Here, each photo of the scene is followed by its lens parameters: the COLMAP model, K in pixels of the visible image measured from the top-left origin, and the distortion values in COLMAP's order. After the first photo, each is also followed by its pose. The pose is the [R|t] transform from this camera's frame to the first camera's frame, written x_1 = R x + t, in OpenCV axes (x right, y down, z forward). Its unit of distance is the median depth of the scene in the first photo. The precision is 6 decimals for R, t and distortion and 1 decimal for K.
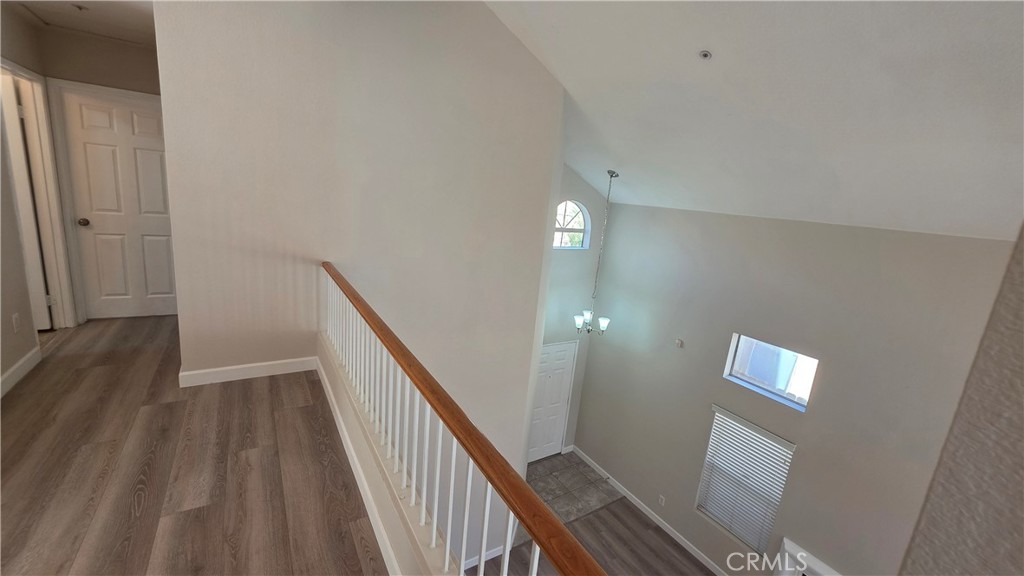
lens RADIAL K [[411.3, 0, 512.6], [0, 411.3, 282.3], [0, 0, 1]] dist [0.000839, -0.000613]
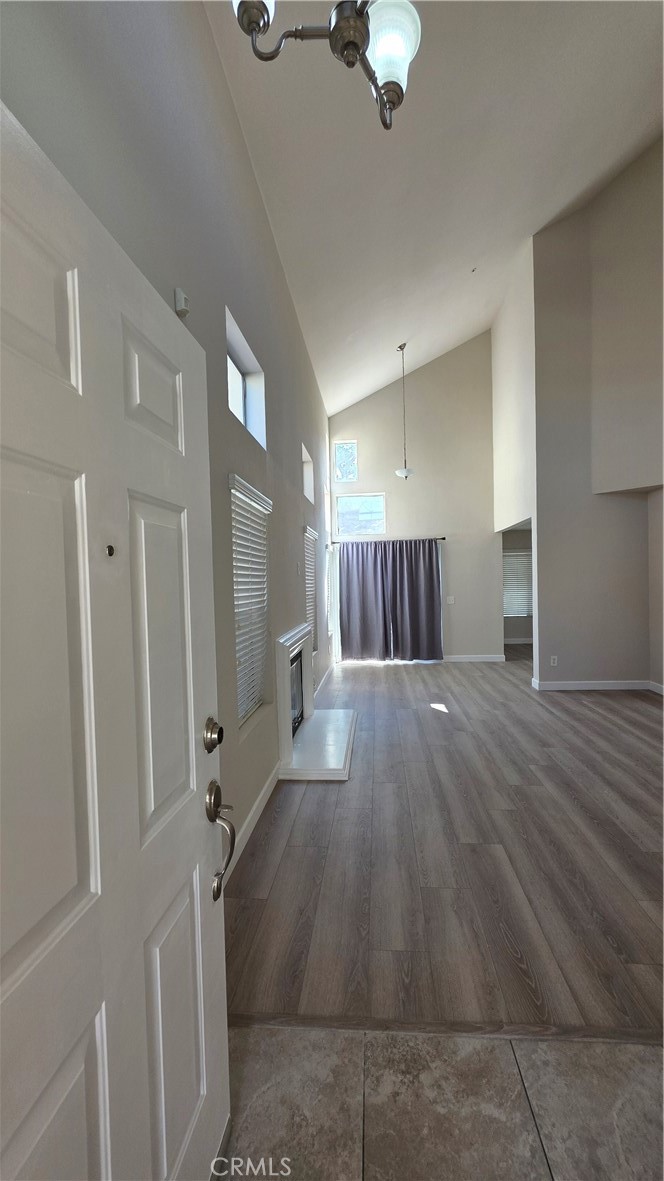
lens RADIAL K [[468.7, 0, 335.5], [0, 468.7, 592.6], [0, 0, 1]] dist [0.000805, 0.000534]
pose [[-0.795215, -0.087745, 0.599944, 0.073824], [0.077417, 0.966681, 0.243998, 0.276748], [-0.601364, 0.240477, -0.761926, 1.241693]]
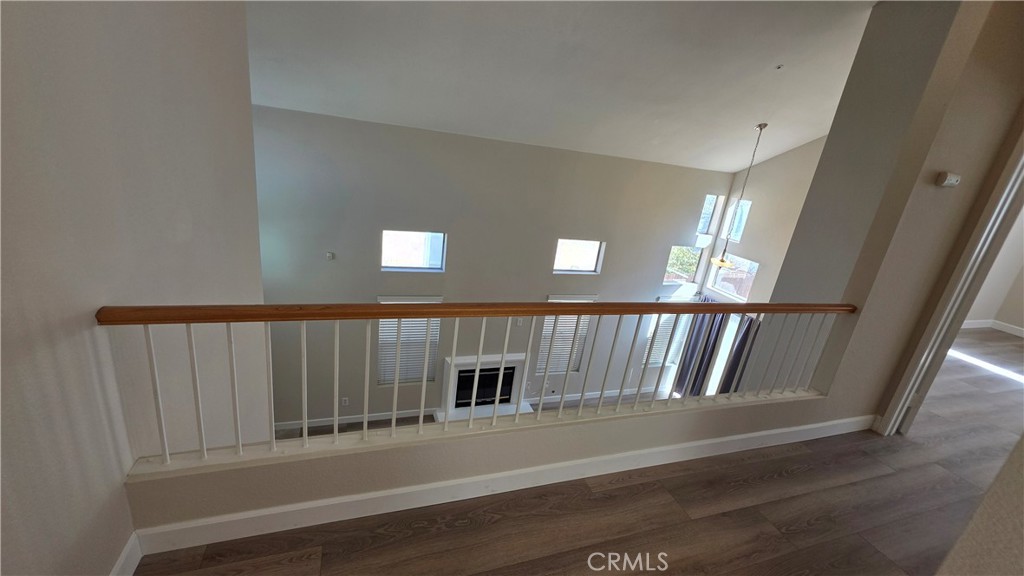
lens RADIAL K [[411.3, 0, 512.6], [0, 411.3, 282.3], [0, 0, 1]] dist [0.000839, -0.000613]
pose [[0.232782, -0.361710, 0.902761, -0.412559], [0.093967, 0.932284, 0.349309, -0.097751], [-0.967979, 0.003517, 0.251008, 0.326828]]
